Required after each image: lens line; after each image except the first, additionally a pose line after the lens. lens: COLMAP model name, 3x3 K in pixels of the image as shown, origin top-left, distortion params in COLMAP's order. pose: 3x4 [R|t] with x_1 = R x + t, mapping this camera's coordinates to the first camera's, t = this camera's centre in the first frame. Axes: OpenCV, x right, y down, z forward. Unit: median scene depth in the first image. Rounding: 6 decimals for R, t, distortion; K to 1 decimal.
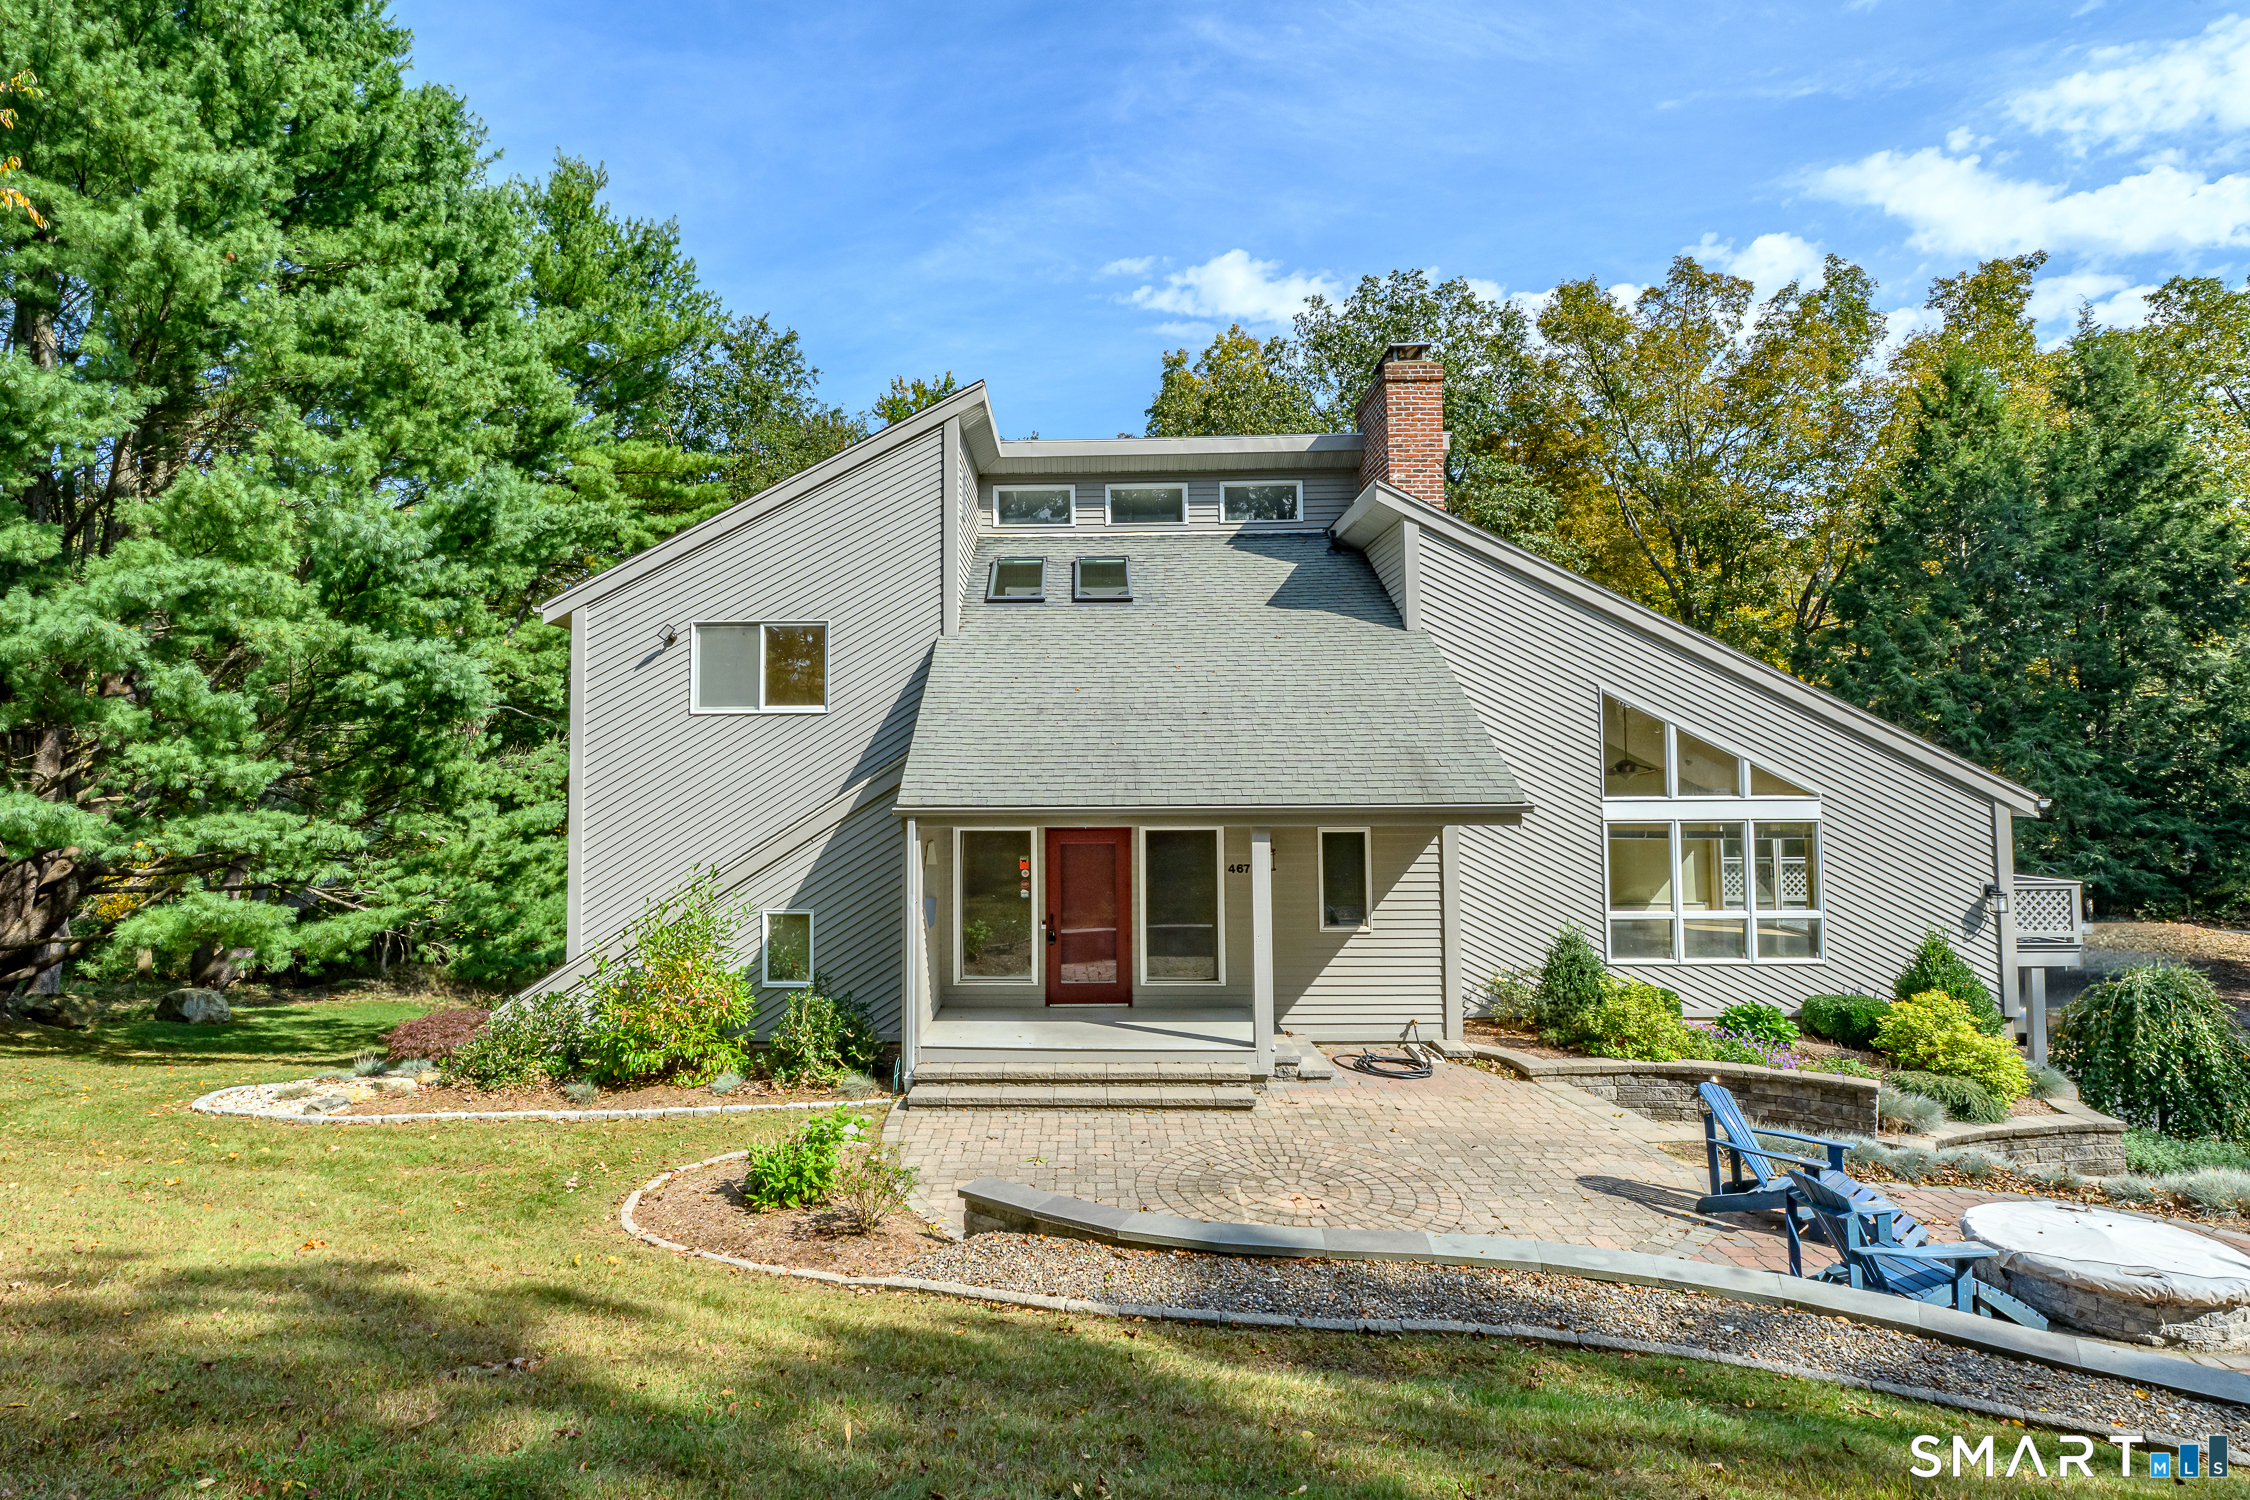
lens RADIAL K [[1163.0, 0, 1127.0], [0, 1163.0, 710.2], [0, 0, 1]] dist [-0.001686, -0.000216]
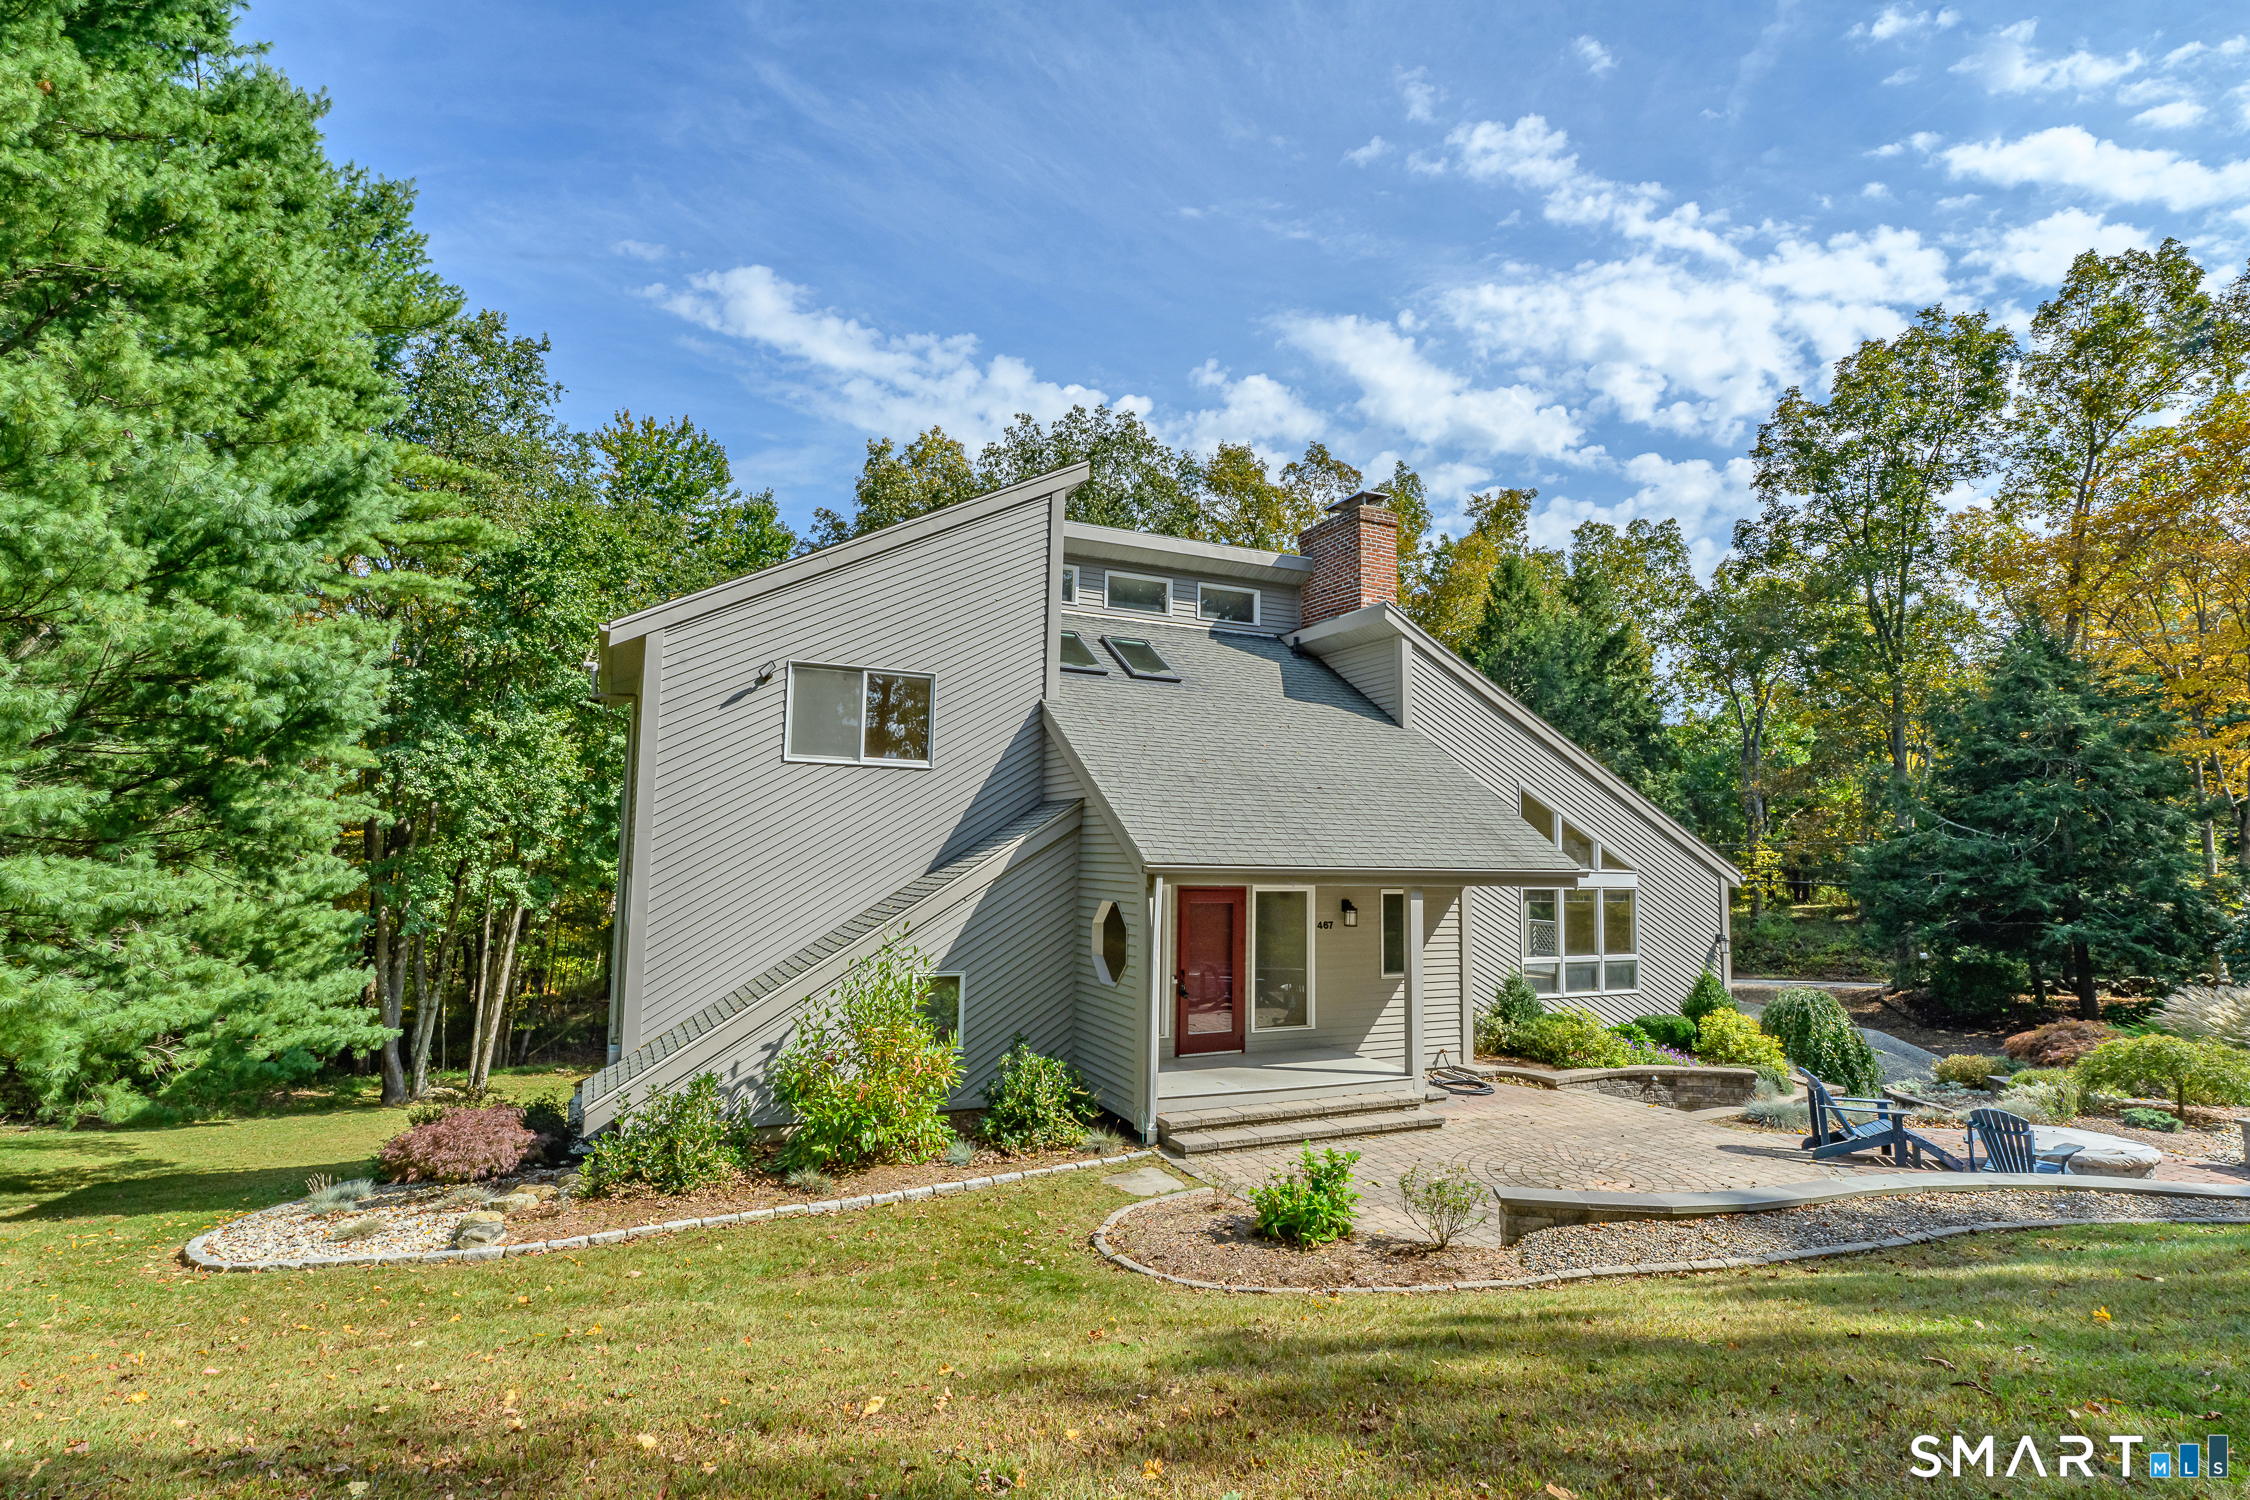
lens RADIAL K [[1105.5, 0, 1125.0], [0, 1105.5, 750.0], [0, 0, 1]] dist [-0.002375, -0.000624]
pose [[0.886880, 0.065545, 0.457327, -0.551496], [-0.047102, 0.997555, -0.051626, 0.027543], [-0.459593, 0.024245, 0.887799, 0.111966]]
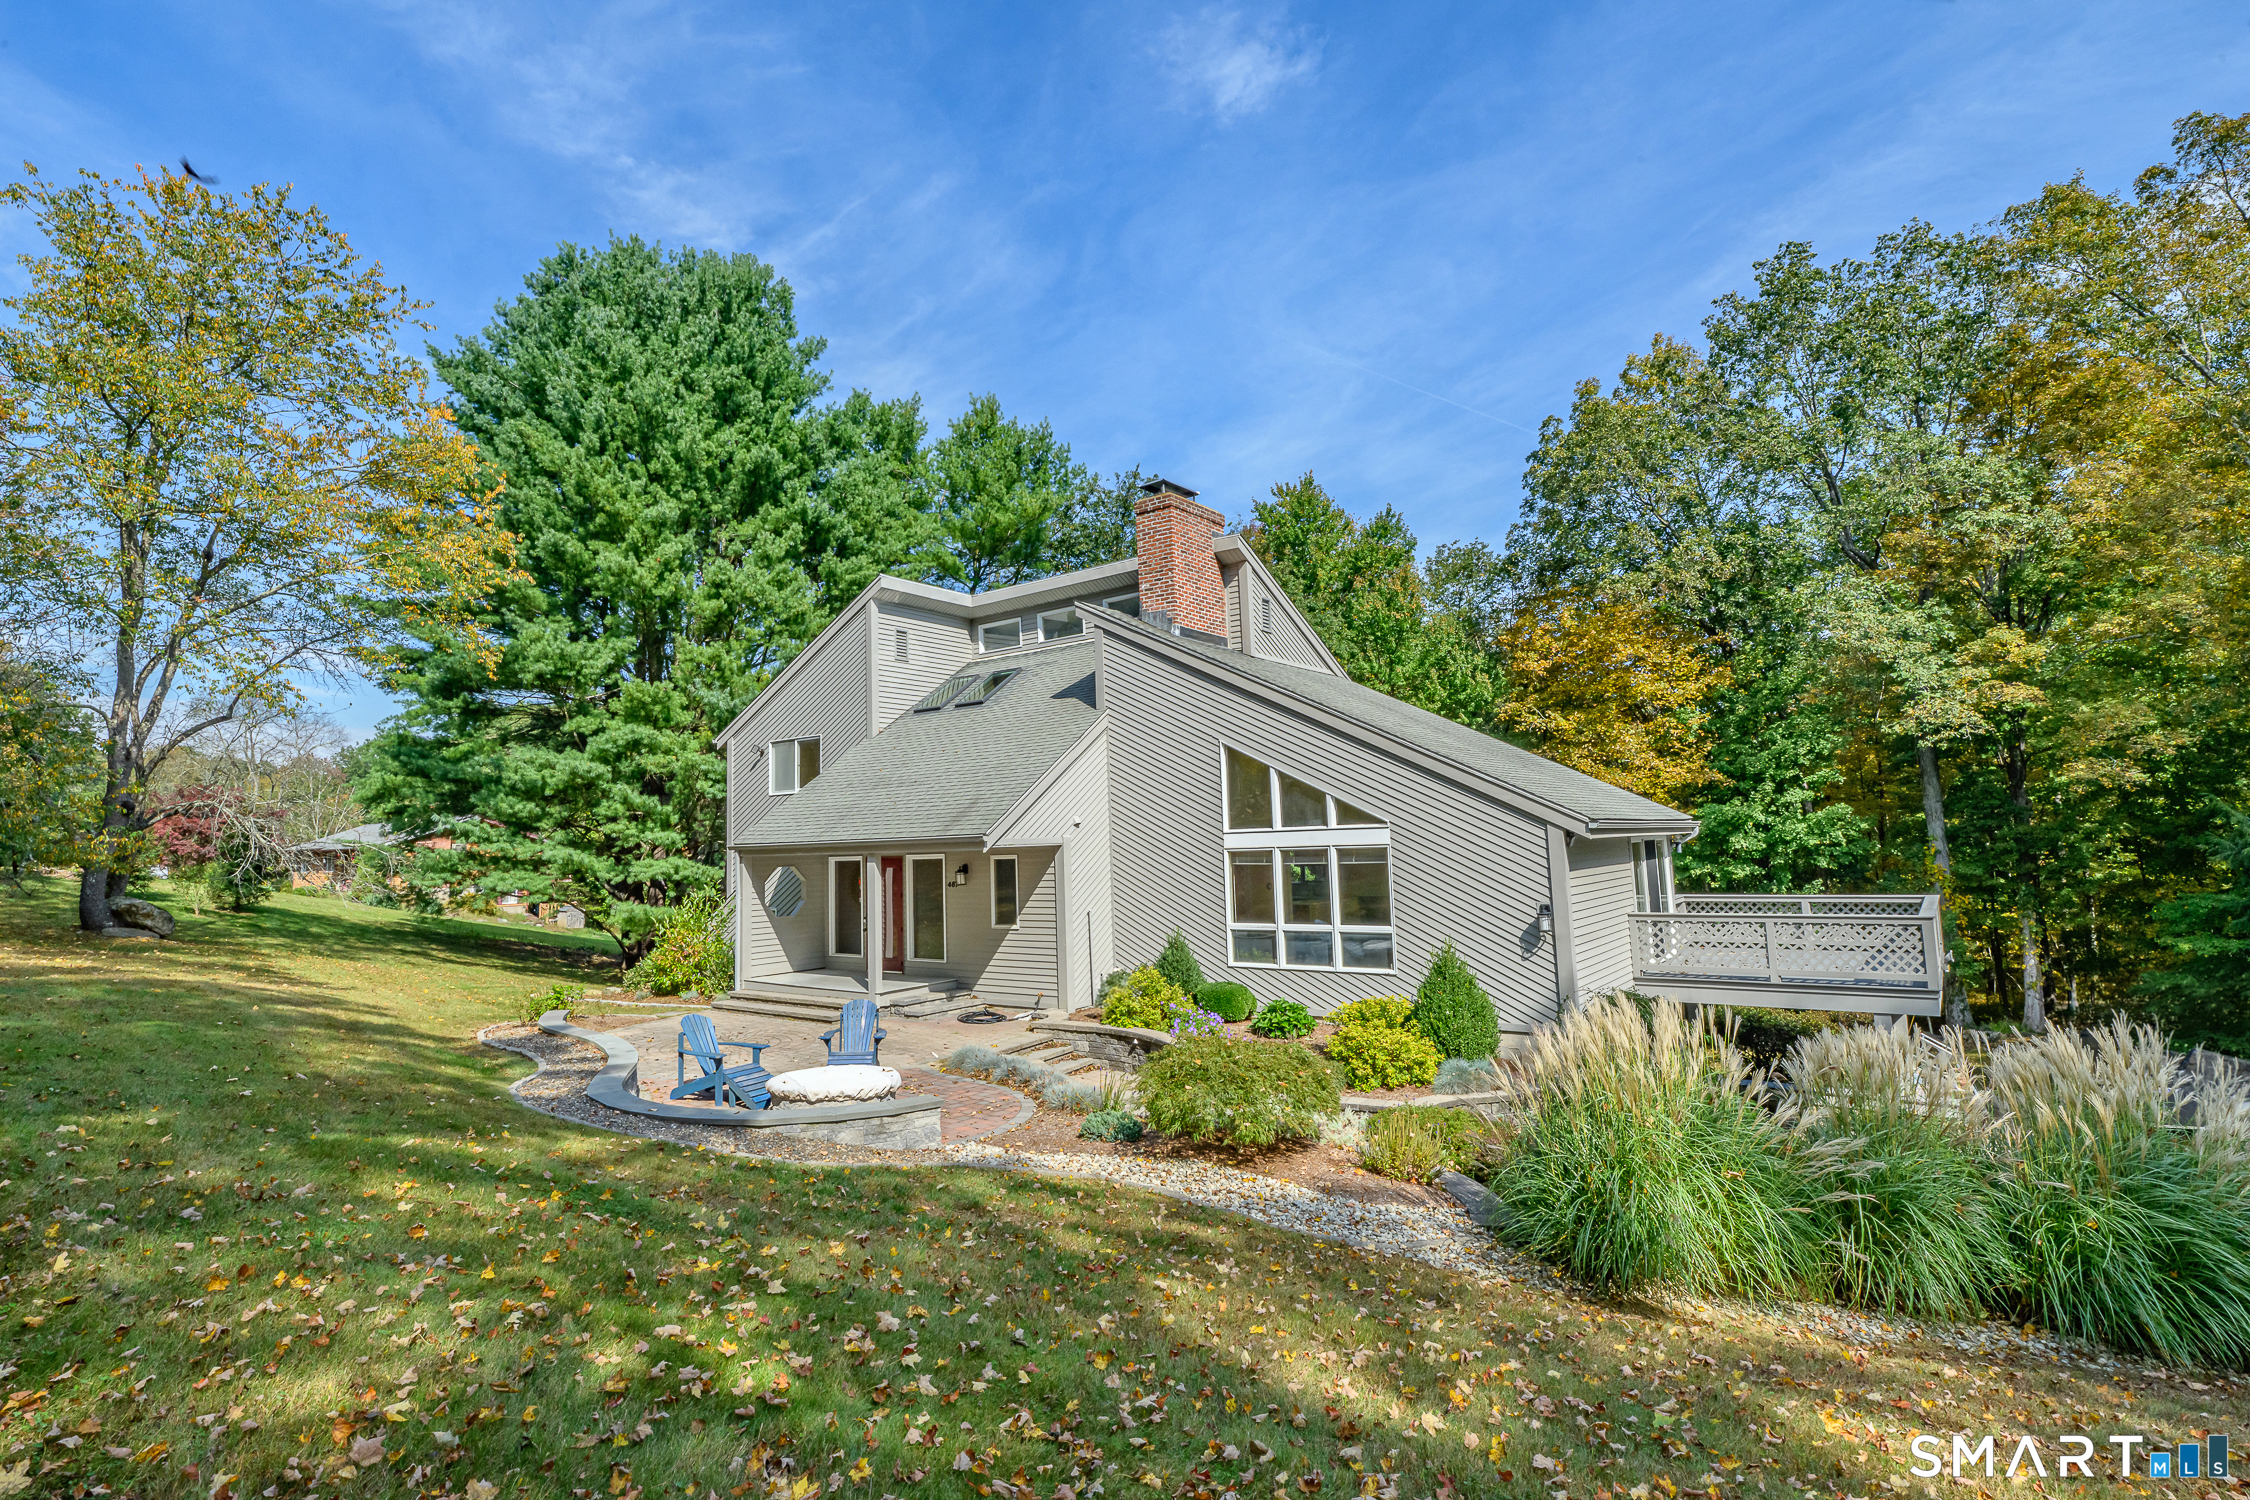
lens RADIAL K [[1105.5, 0, 1125.0], [0, 1105.5, 750.0], [0, 0, 1]] dist [-0.002375, -0.000624]
pose [[0.818592, -0.067438, -0.570403, 0.997470], [0.052137, 0.997708, -0.043135, 0.035222], [0.572004, 0.005571, 0.820232, -0.018947]]
